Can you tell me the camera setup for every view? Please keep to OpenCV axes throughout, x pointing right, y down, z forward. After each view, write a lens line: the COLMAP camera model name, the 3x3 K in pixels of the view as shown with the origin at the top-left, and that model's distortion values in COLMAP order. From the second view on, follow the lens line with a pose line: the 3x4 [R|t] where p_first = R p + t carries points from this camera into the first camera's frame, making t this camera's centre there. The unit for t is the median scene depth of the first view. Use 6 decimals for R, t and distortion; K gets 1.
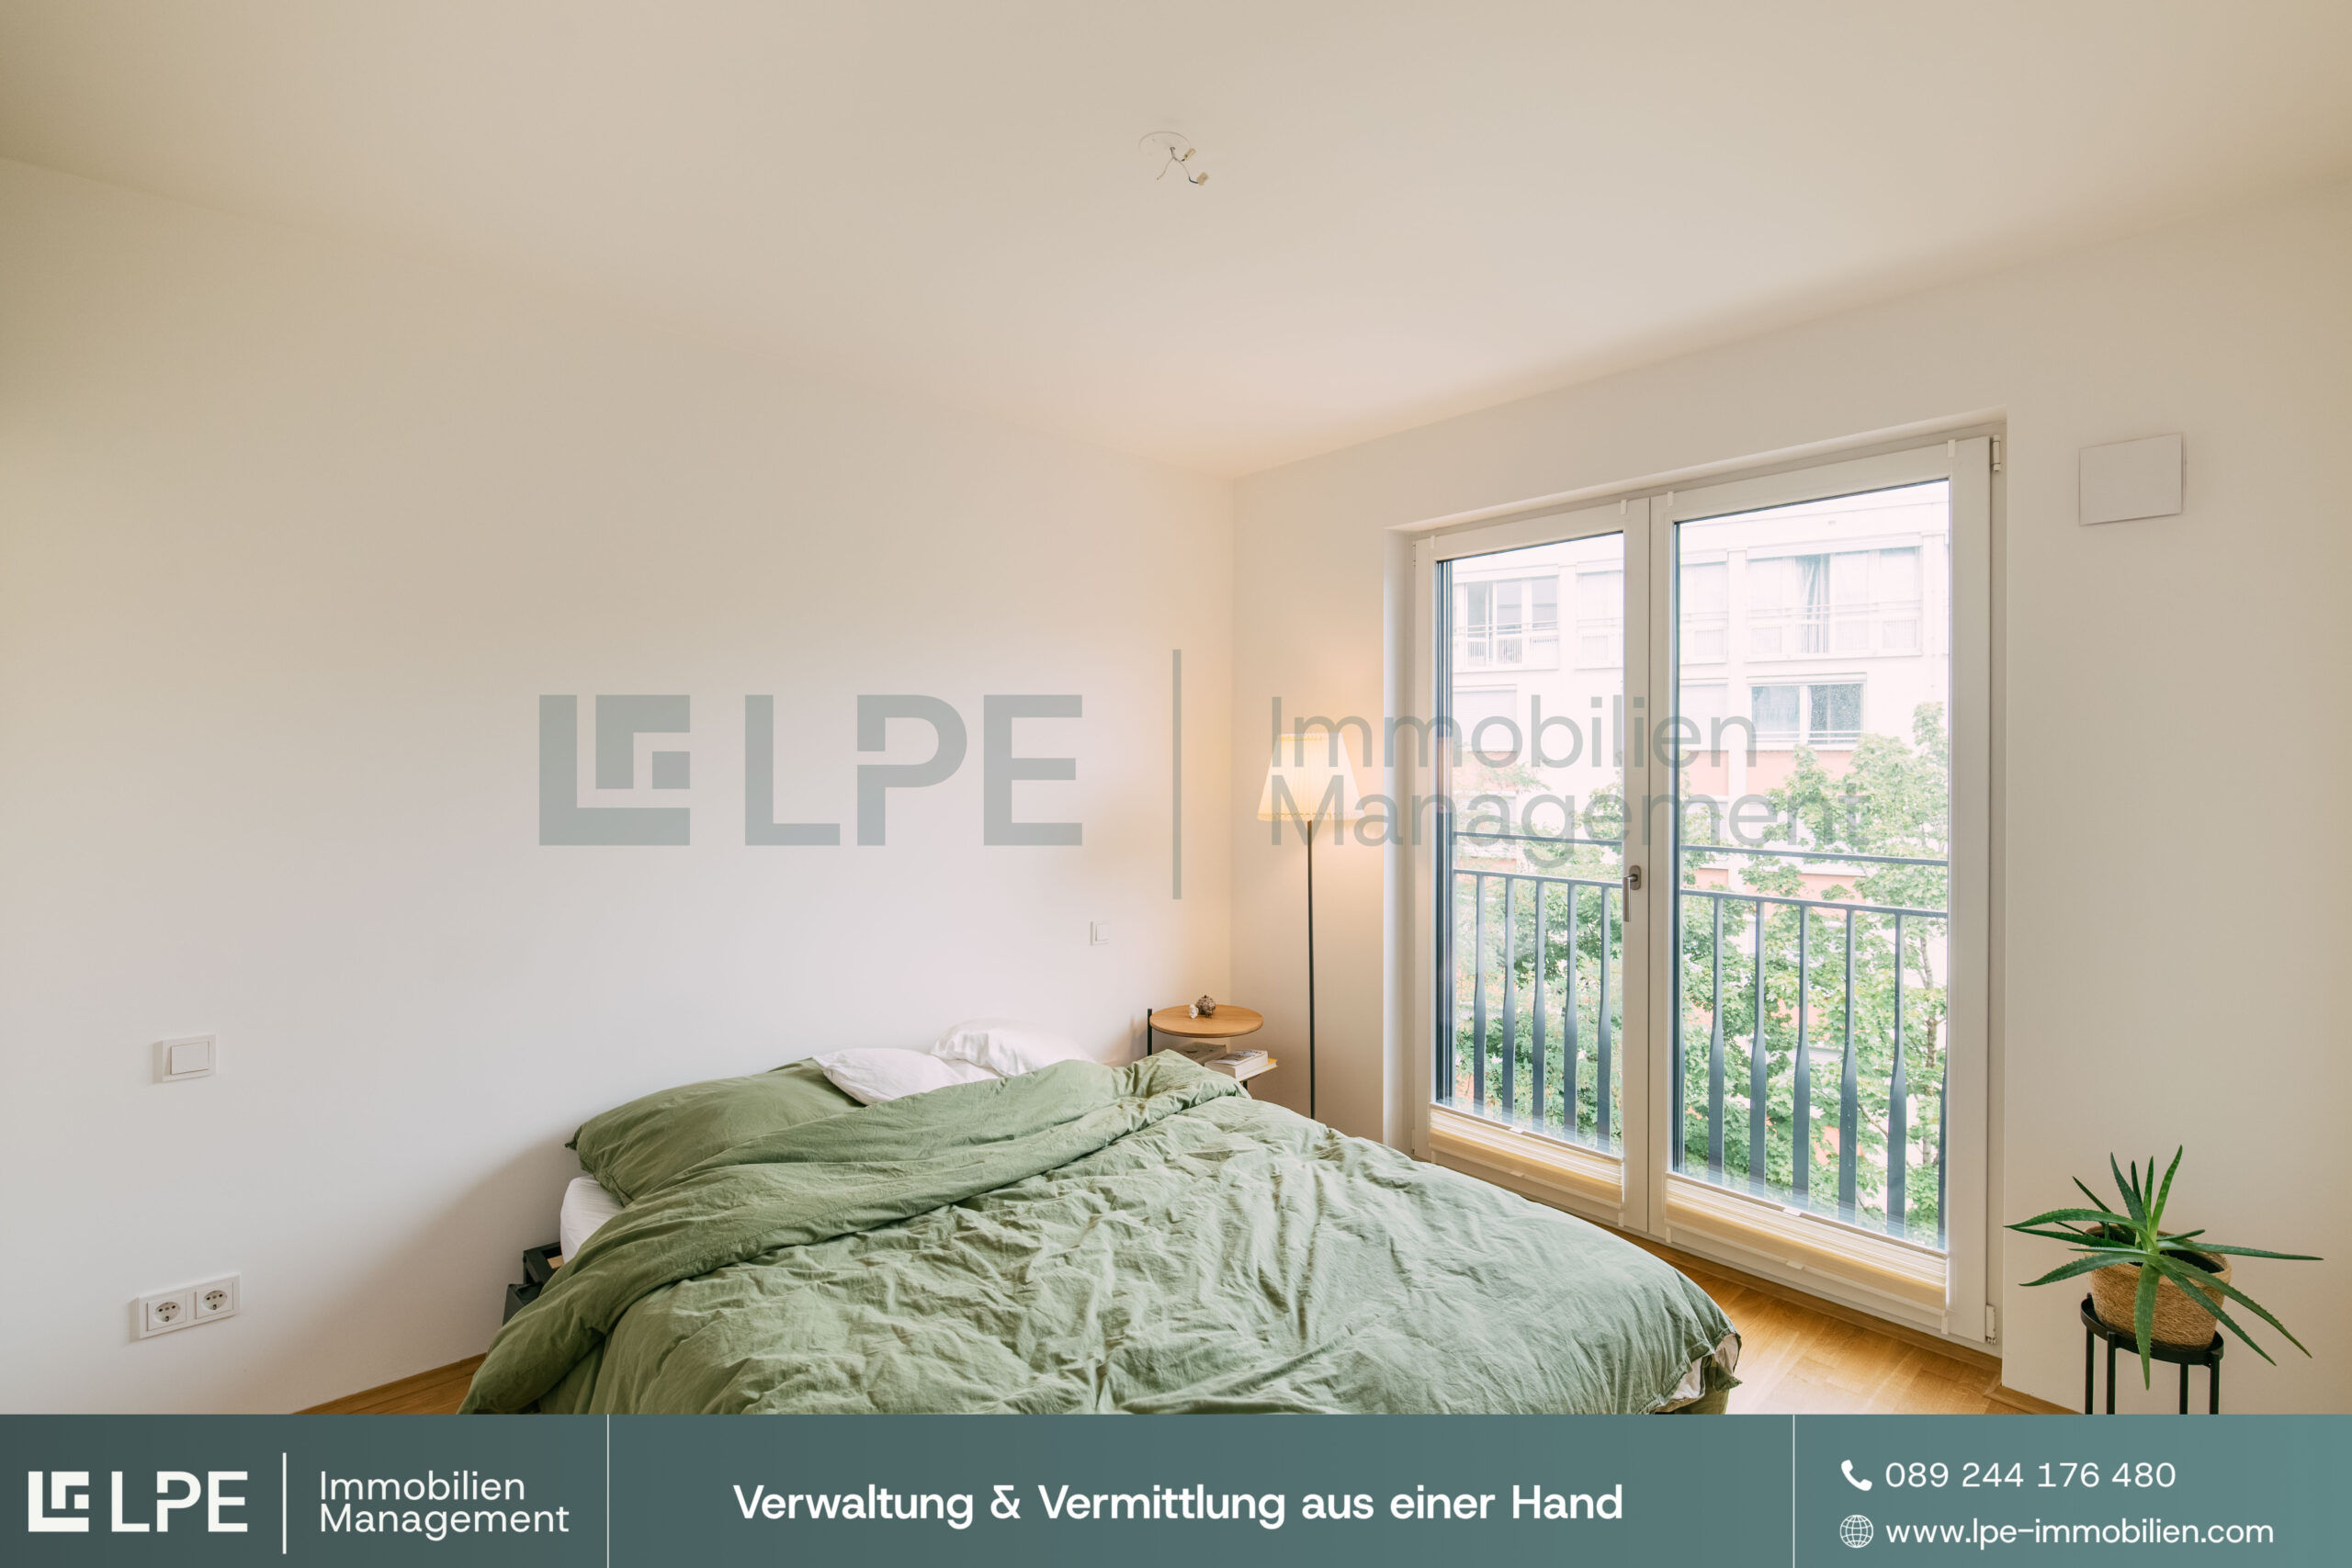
lens RADIAL K [[1006.3, 0, 1179.6], [0, 1006.3, 774.0], [0, 0, 1]] dist [-0.024776, -0.000856]
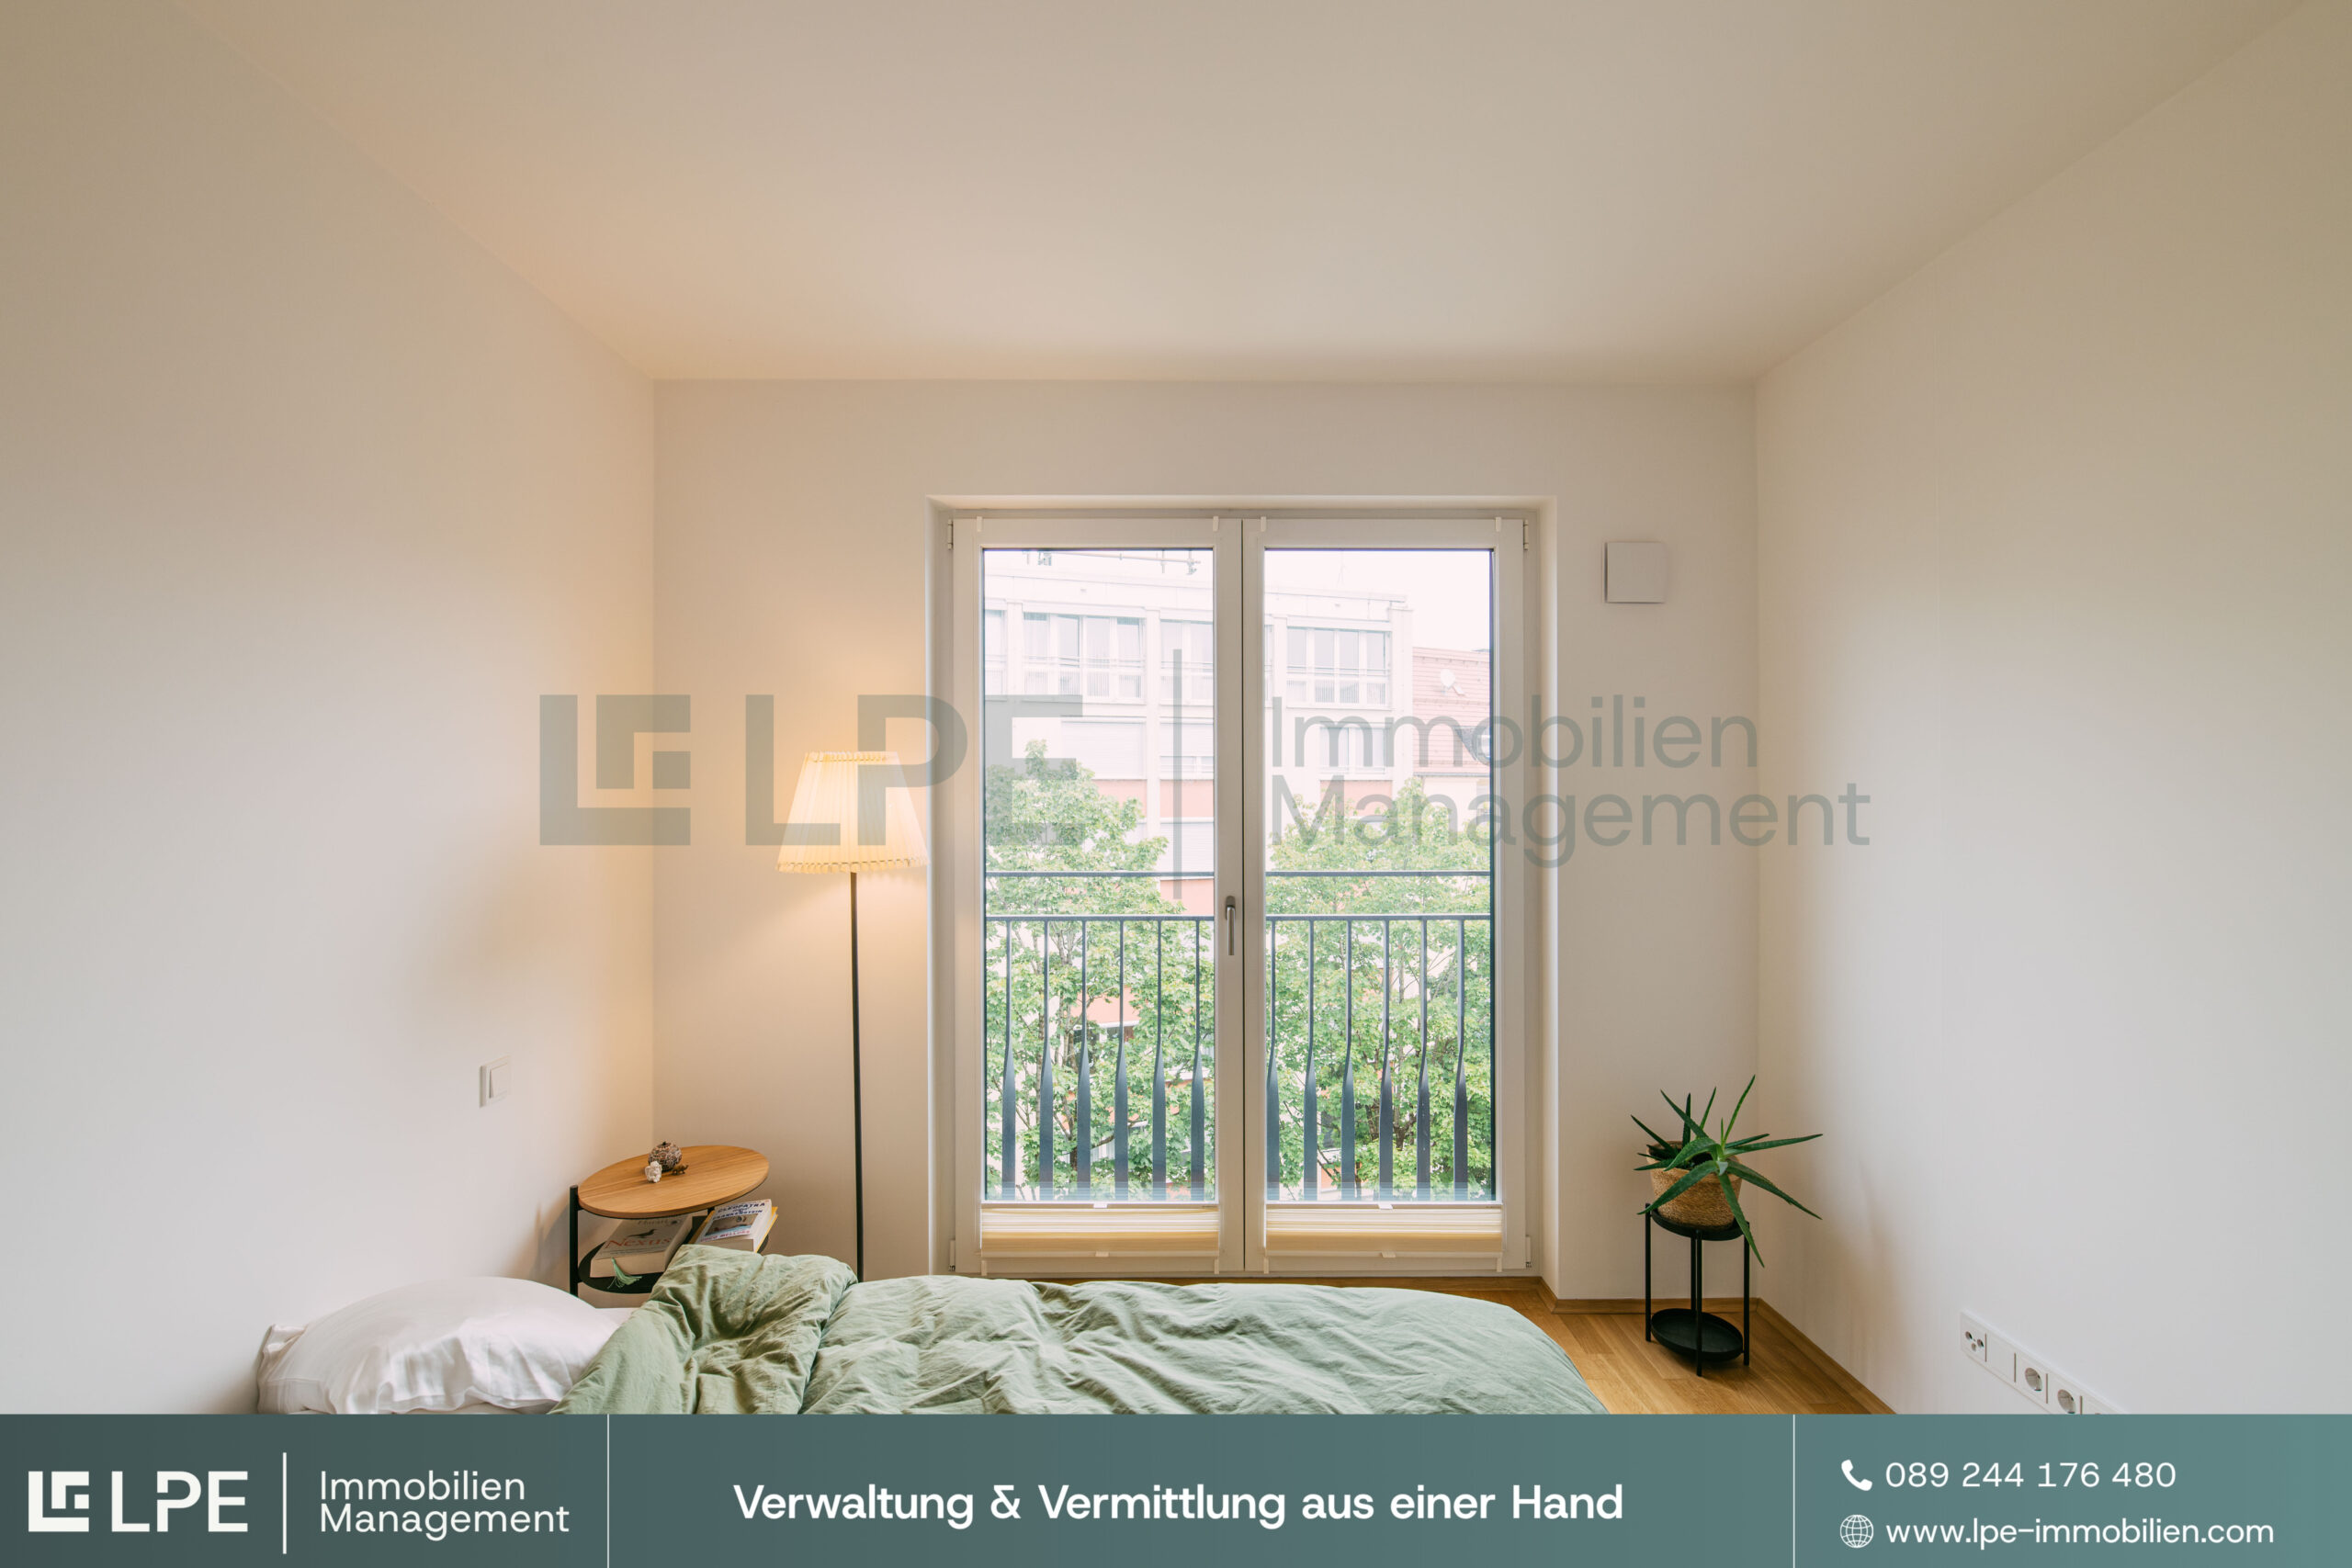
lens RADIAL K [[1006.3, 0, 1182.3], [0, 1006.3, 801.5], [0, 0, 1]] dist [-0.024776, -0.000856]
pose [[0.672996, -0.011789, 0.739552, -0.327496], [0.012272, 0.999913, 0.004773, -0.006863], [-0.739544, 0.005864, 0.673083, 0.424599]]
